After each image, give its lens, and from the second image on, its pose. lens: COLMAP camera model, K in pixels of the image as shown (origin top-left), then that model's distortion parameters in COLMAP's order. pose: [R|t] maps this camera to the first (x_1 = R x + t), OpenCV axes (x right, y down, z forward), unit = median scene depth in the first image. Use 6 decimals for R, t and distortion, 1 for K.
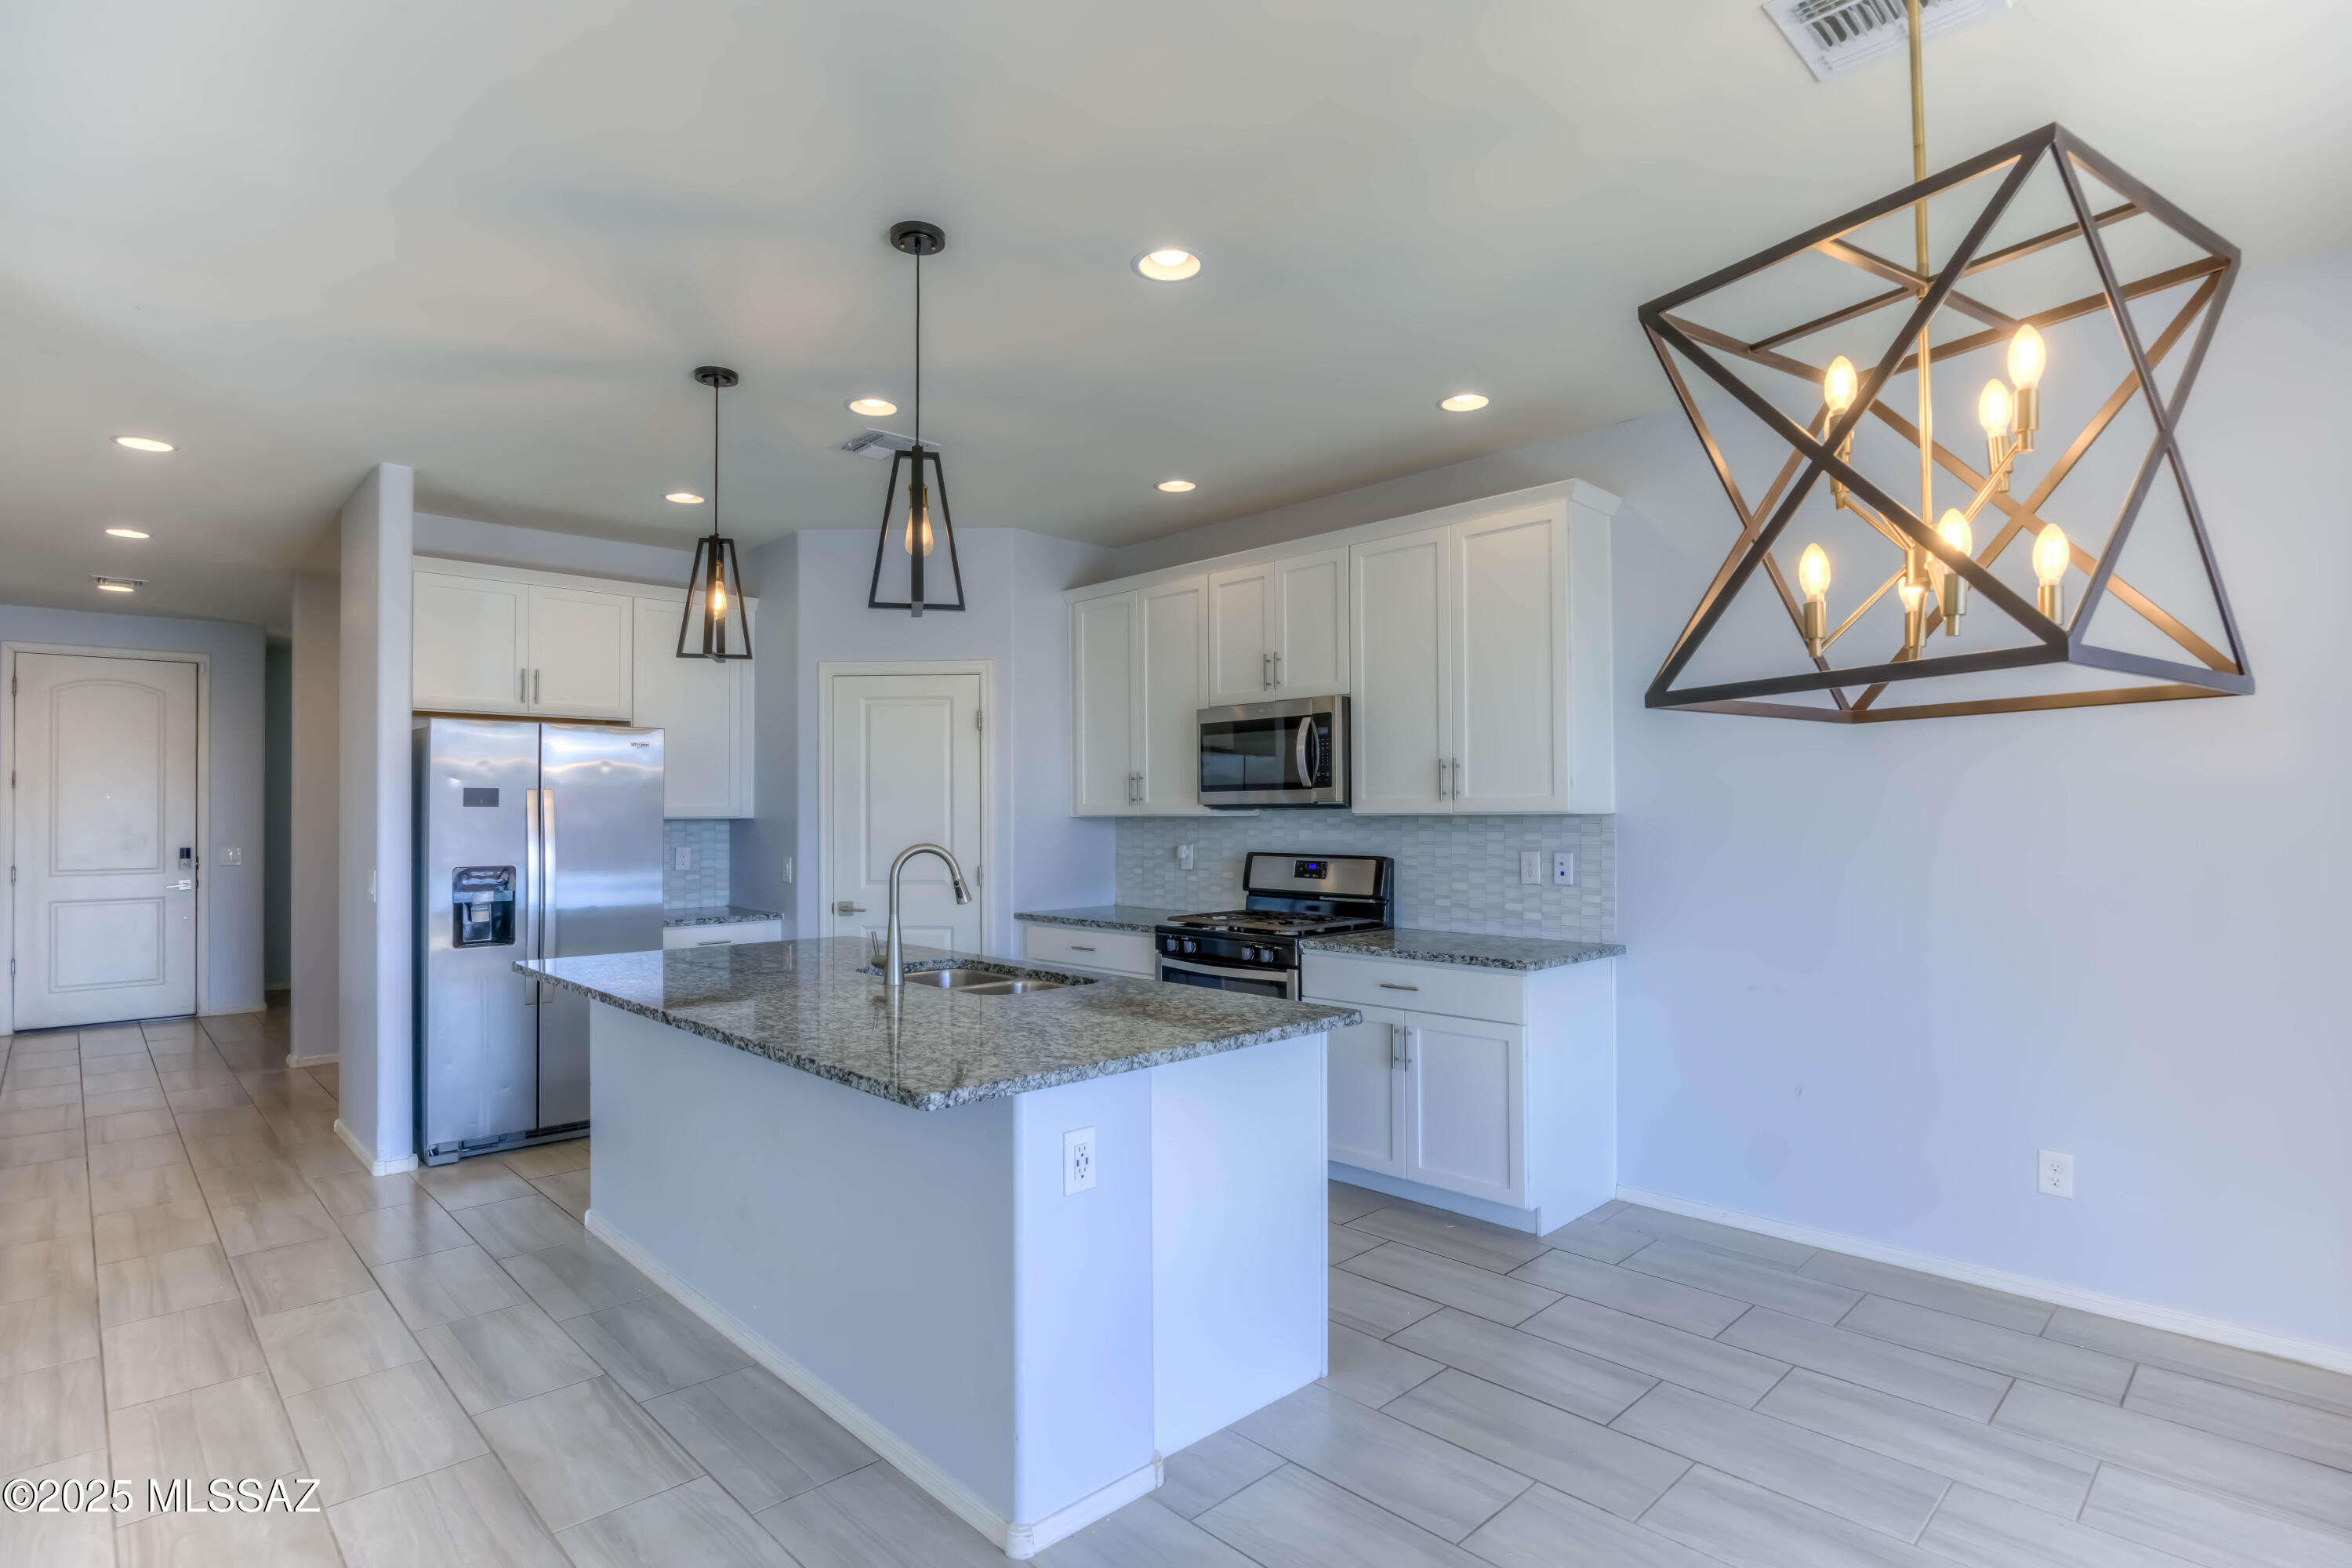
lens RADIAL K [[1190.8, 0, 1187.0], [0, 1190.8, 803.5], [0, 0, 1]] dist [-0.035066, 0.000289]
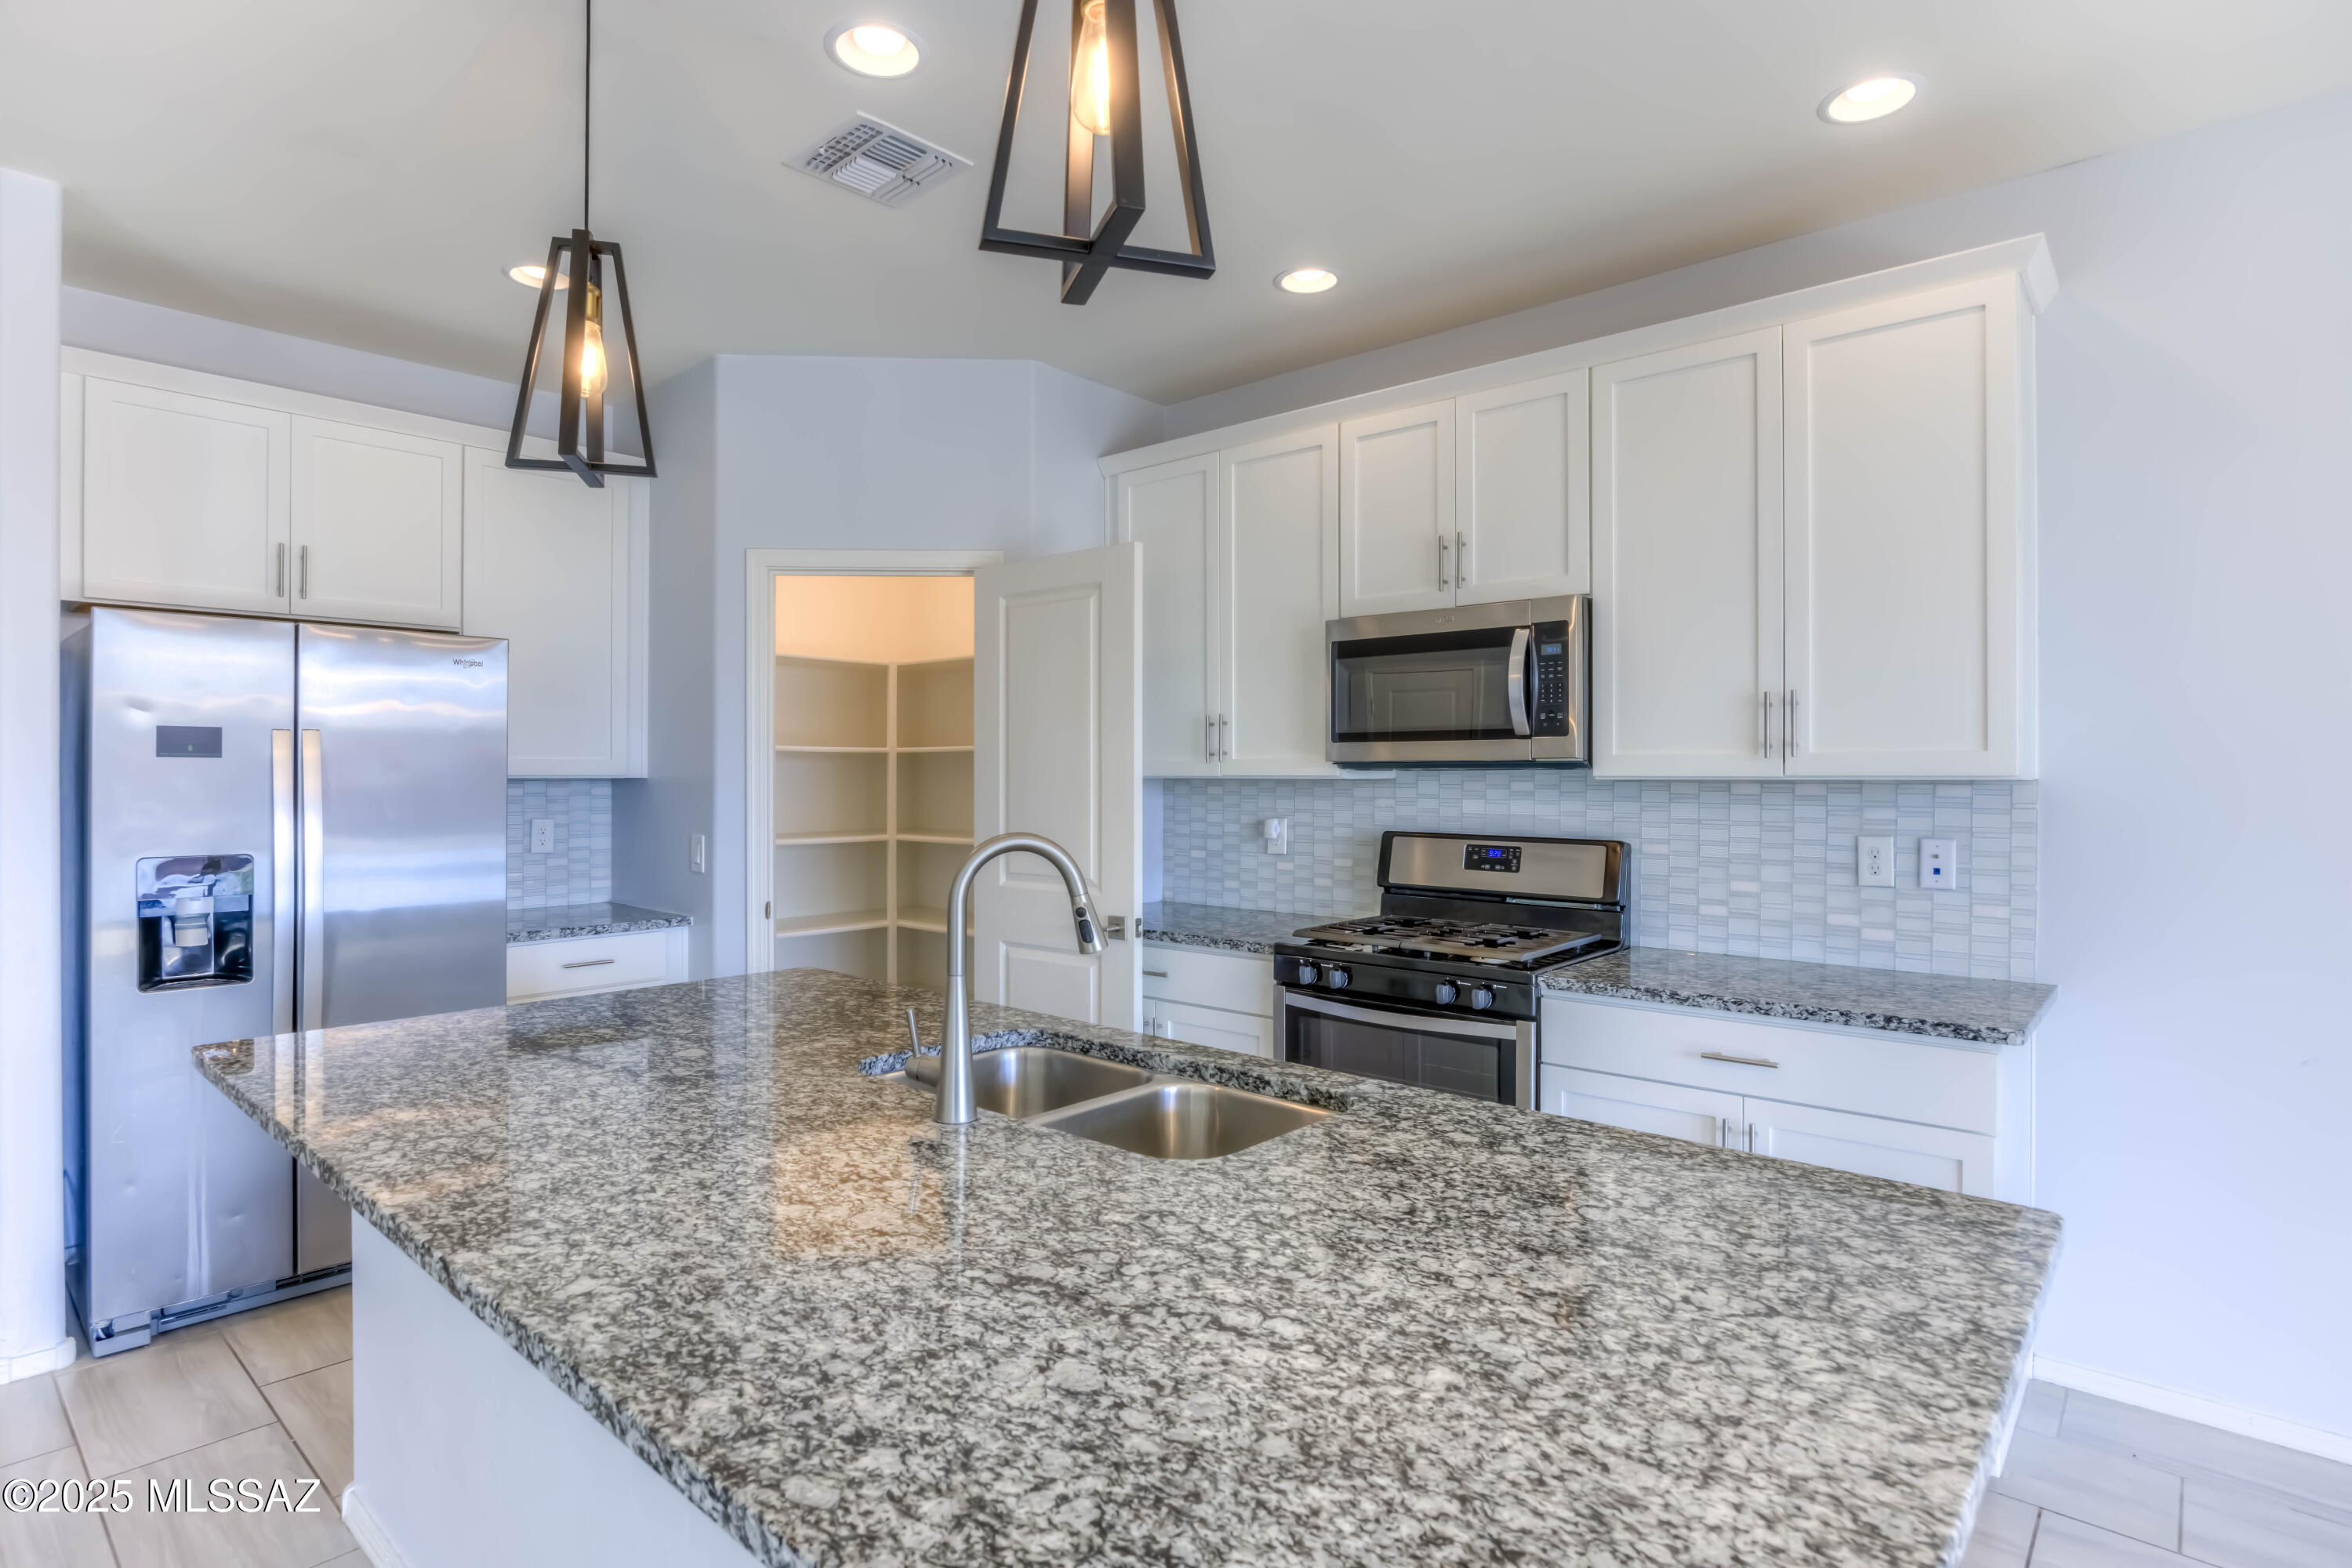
lens RADIAL K [[1206.7, 0, 1176.0], [0, 1206.7, 784.0], [0, 0, 1]] dist [-0.038822, 0.013742]
pose [[0.997379, 0.005246, 0.072166, -0.136569], [-0.006493, 0.999834, 0.017048, 0.002674], [-0.072064, -0.017472, 0.997247, 0.353417]]
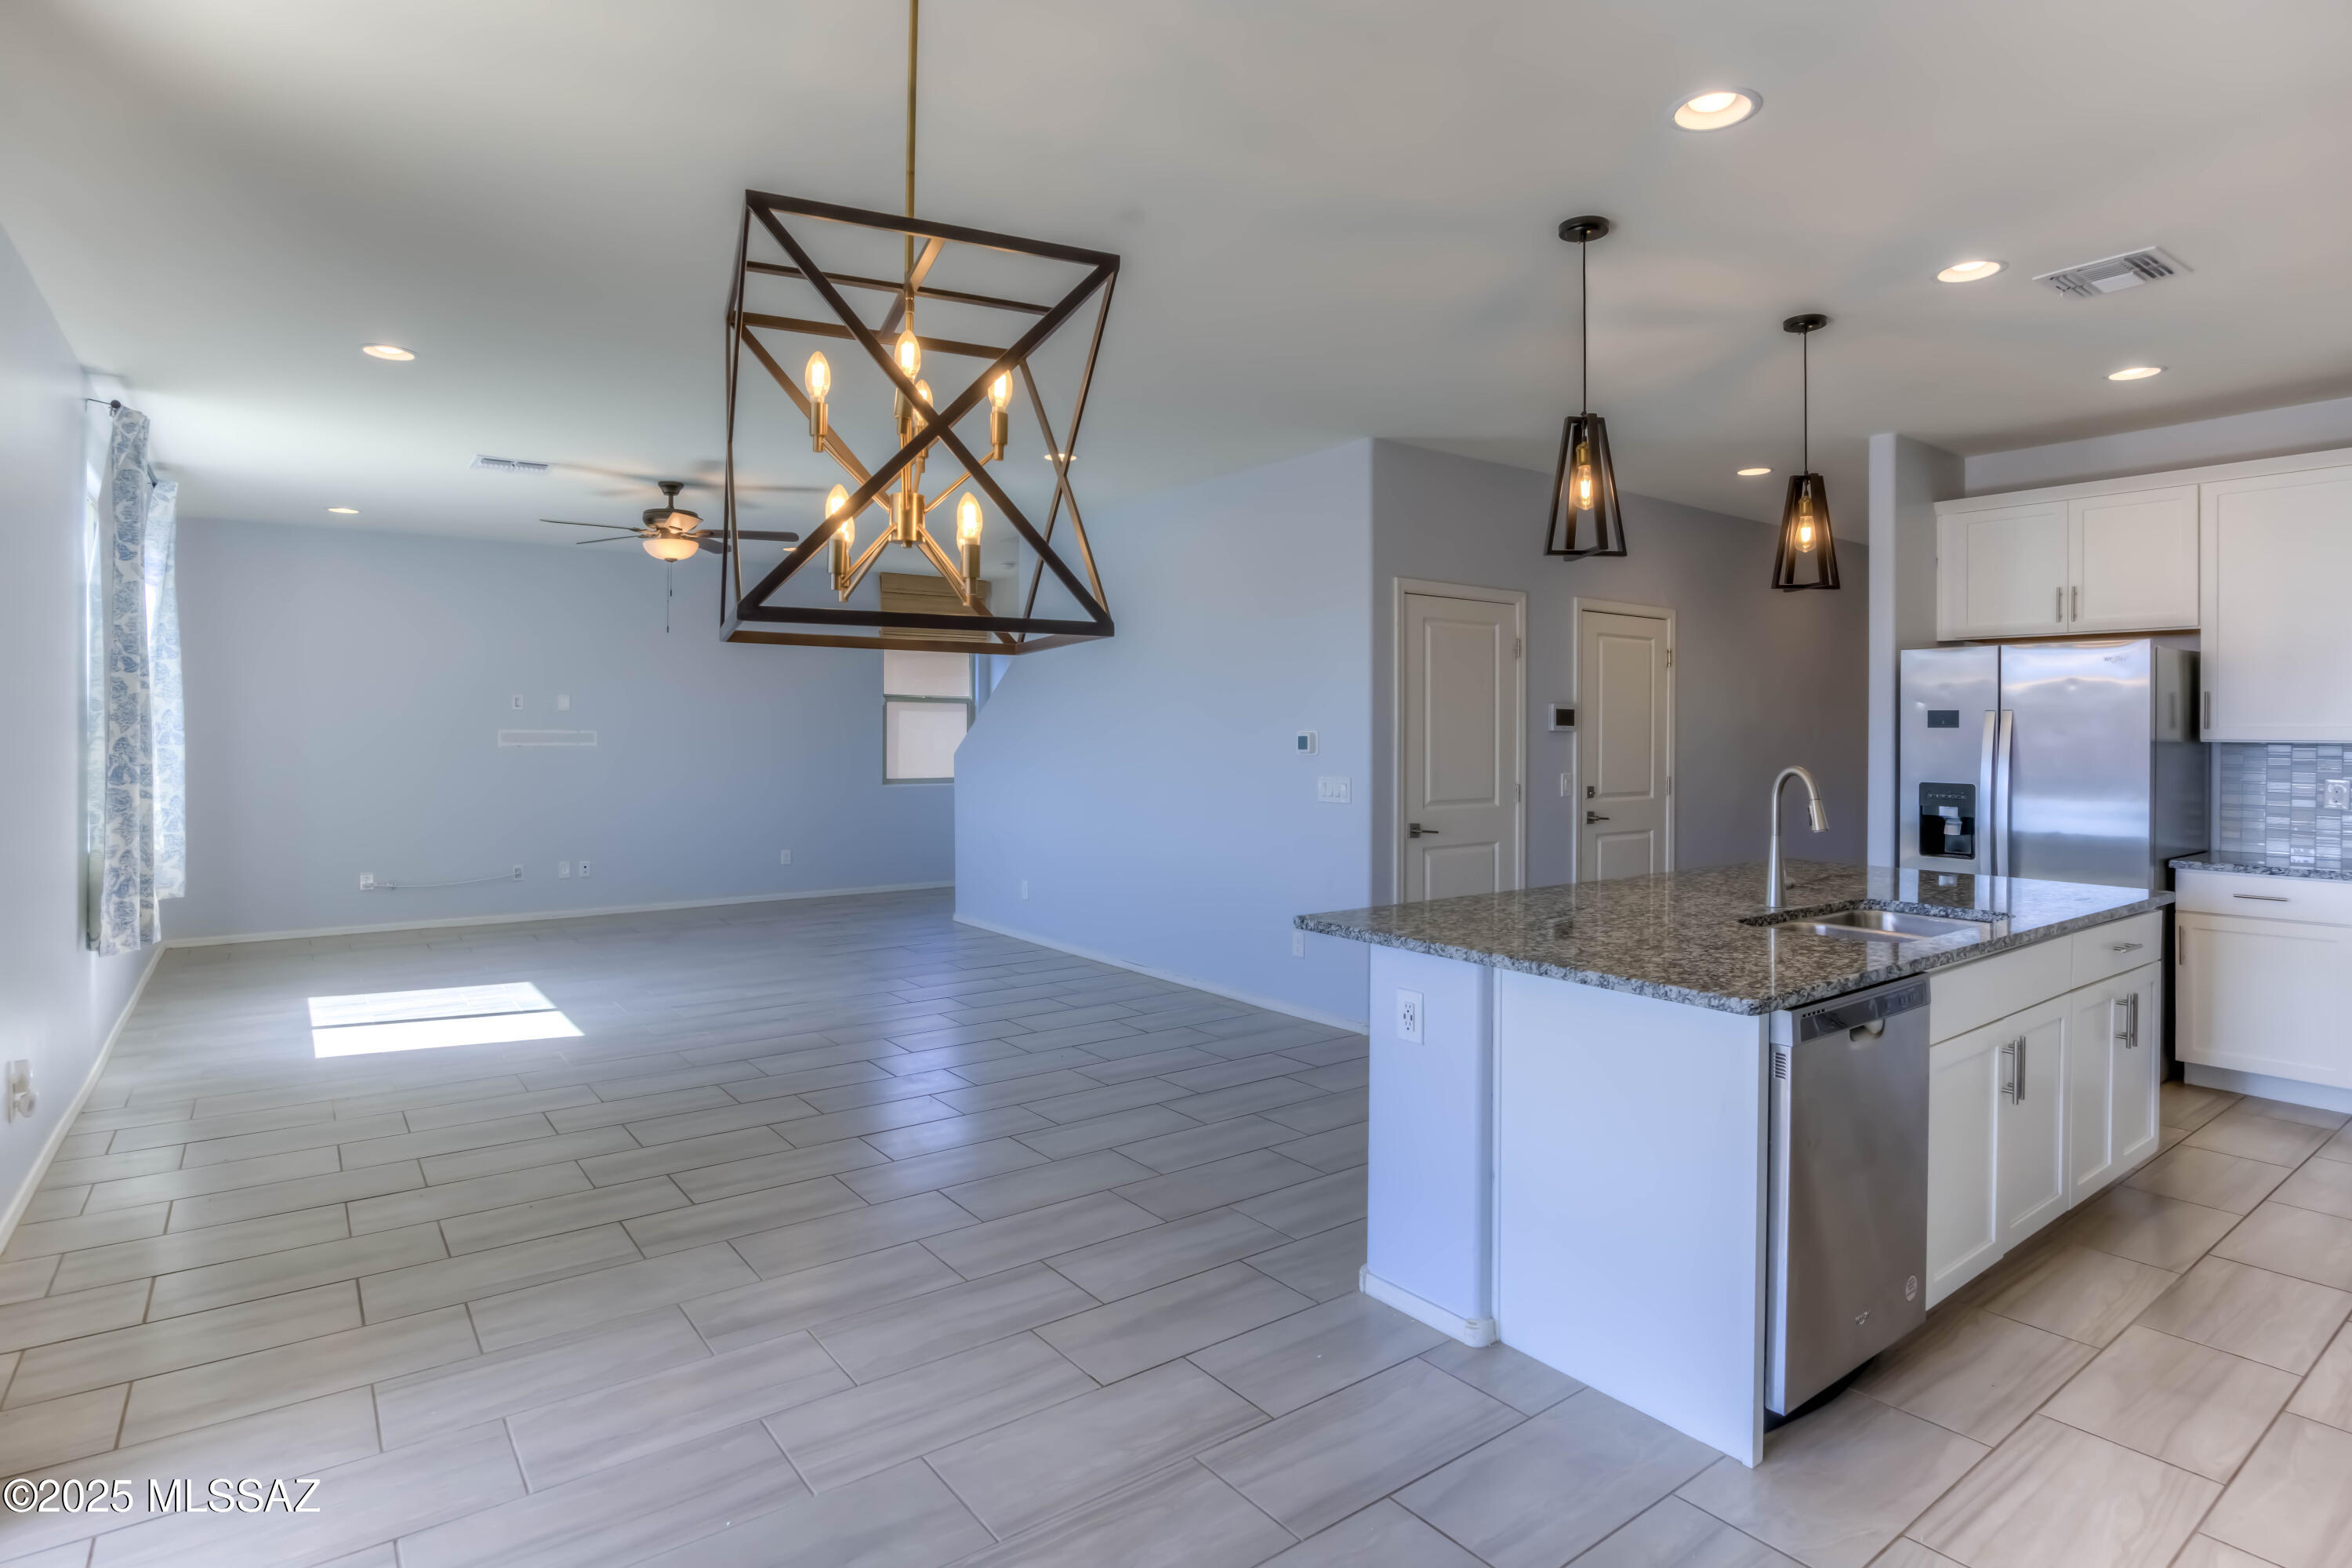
lens RADIAL K [[1216.5, 0, 1179.3], [0, 1216.5, 741.4], [0, 0, 1]] dist [-0.051561, -0.000113]
pose [[-0.137553, 0.007945, -0.990463, 0.569892], [0.005970, 0.999956, 0.007192, 0.003048], [0.990476, -0.004924, -0.137594, 0.452278]]
